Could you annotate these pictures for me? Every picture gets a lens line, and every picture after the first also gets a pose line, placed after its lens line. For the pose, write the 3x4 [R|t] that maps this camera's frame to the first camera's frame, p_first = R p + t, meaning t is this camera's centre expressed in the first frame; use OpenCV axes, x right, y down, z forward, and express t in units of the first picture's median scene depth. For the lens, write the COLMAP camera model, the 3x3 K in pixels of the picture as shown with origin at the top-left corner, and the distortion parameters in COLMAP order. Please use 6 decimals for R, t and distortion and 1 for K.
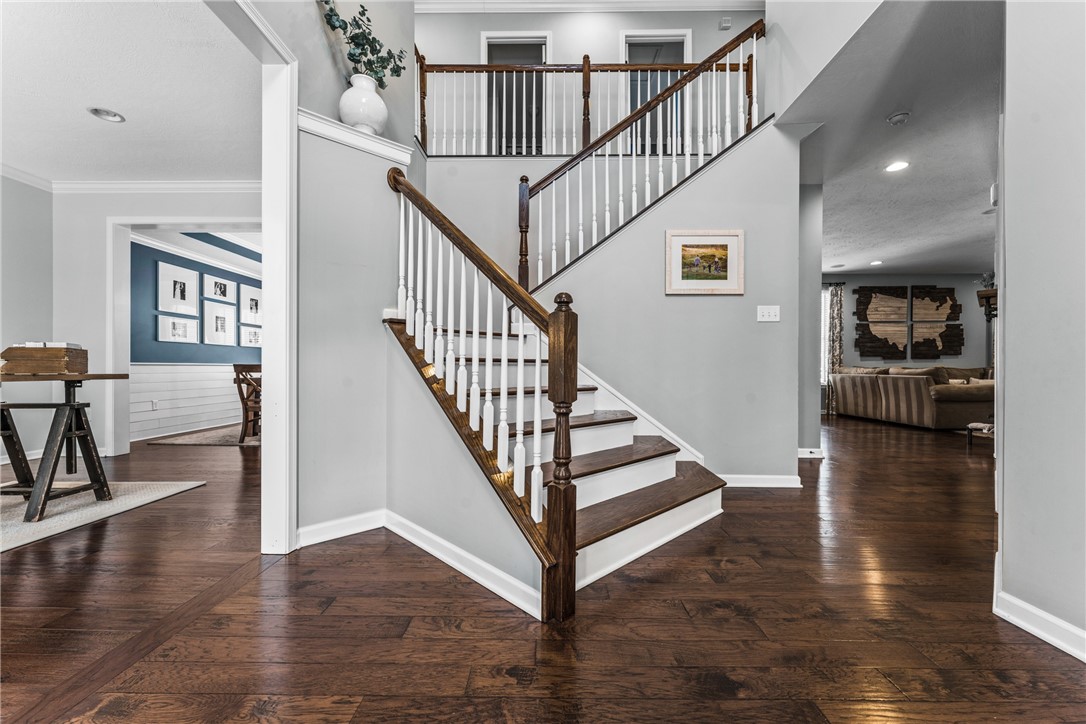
lens RADIAL K [[432.5, 0, 543.5], [0, 432.5, 368.7], [0, 0, 1]] dist [0.000901, -0.000282]
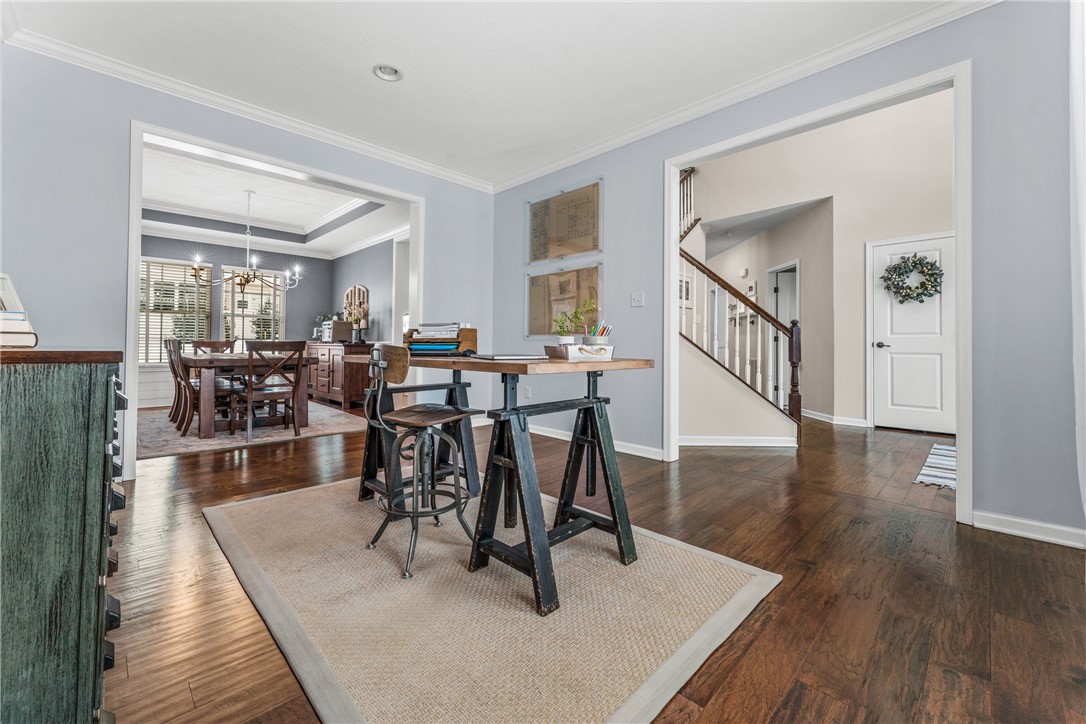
lens RADIAL K [[442.7, 0, 539.5], [0, 442.7, 338.3], [0, 0, 1]] dist [-0.000954, -0.000004]
pose [[0.704054, 0.017488, 0.709931, -0.637749], [-0.006281, 0.999811, -0.018400, -0.002615], [-0.710119, 0.008496, 0.704030, 0.048888]]
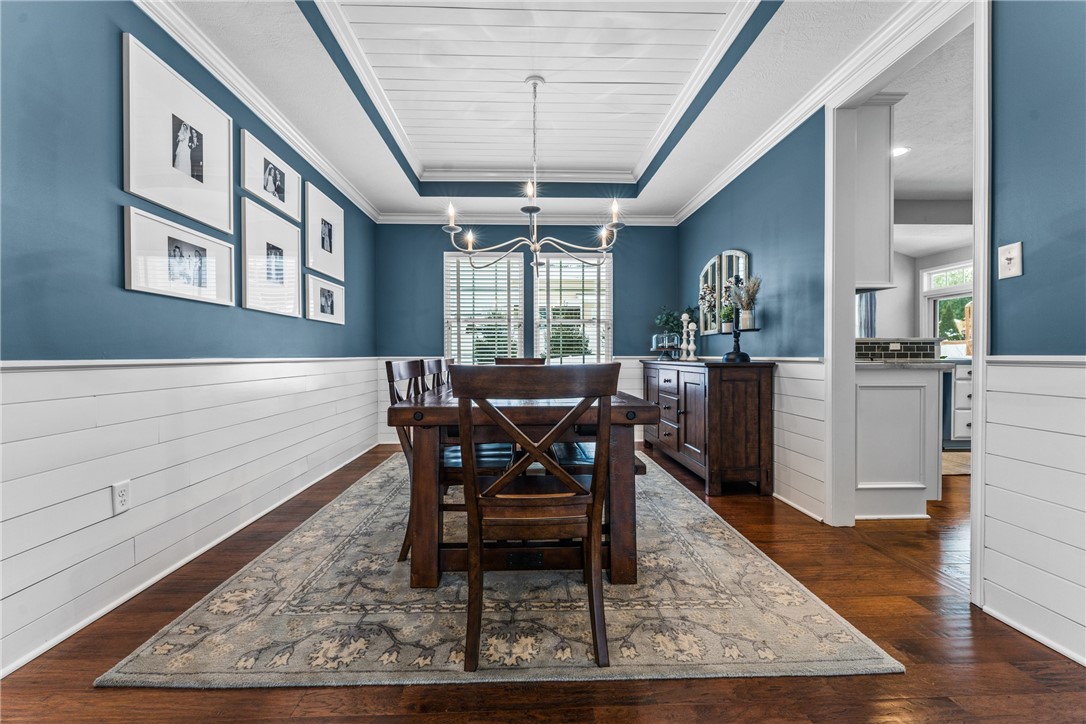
lens RADIAL K [[436.9, 0, 541.6], [0, 436.9, 361.1], [0, 0, 1]] dist [0.000787, -0.000109]
pose [[0.998397, -0.002876, 0.056520, -0.475459], [0.002378, 0.999958, 0.008876, -0.010450], [-0.056543, -0.008727, 0.998362, 0.519138]]
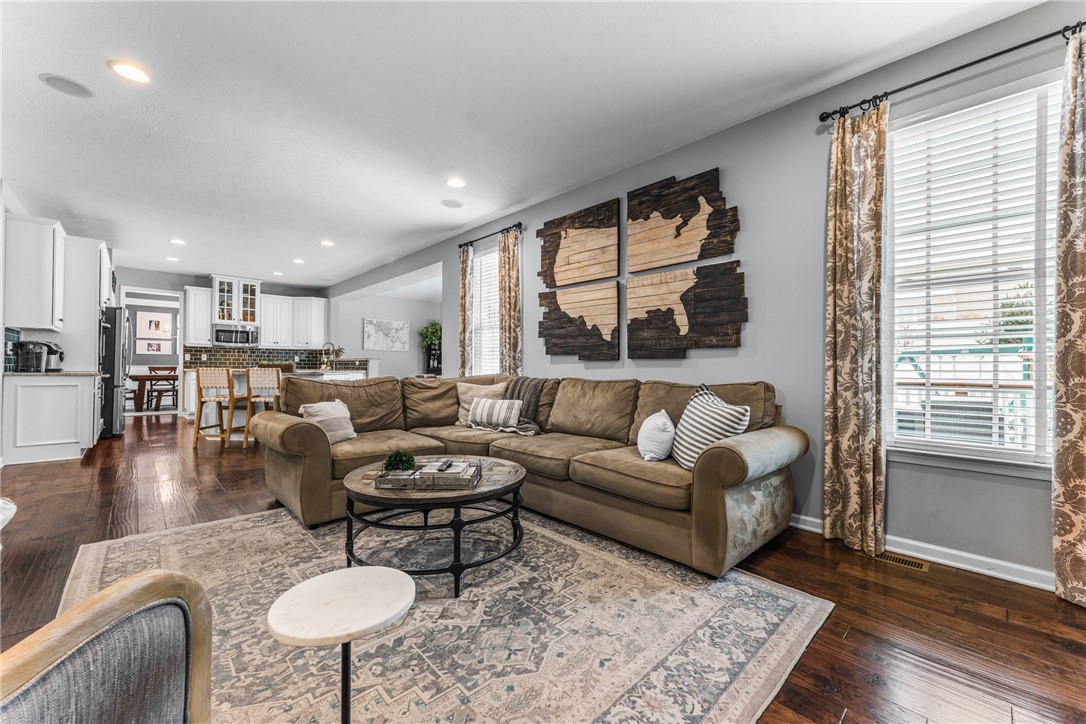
lens RADIAL K [[433.0, 0, 543.0], [0, 433.0, 363.9], [0, 0, 1]] dist [0.000978, -0.000012]
pose [[0.692694, 0.000736, -0.721231, 1.328579], [-0.008800, 0.999934, -0.007432, -0.016152], [0.721177, 0.011495, 0.692655, 0.757446]]
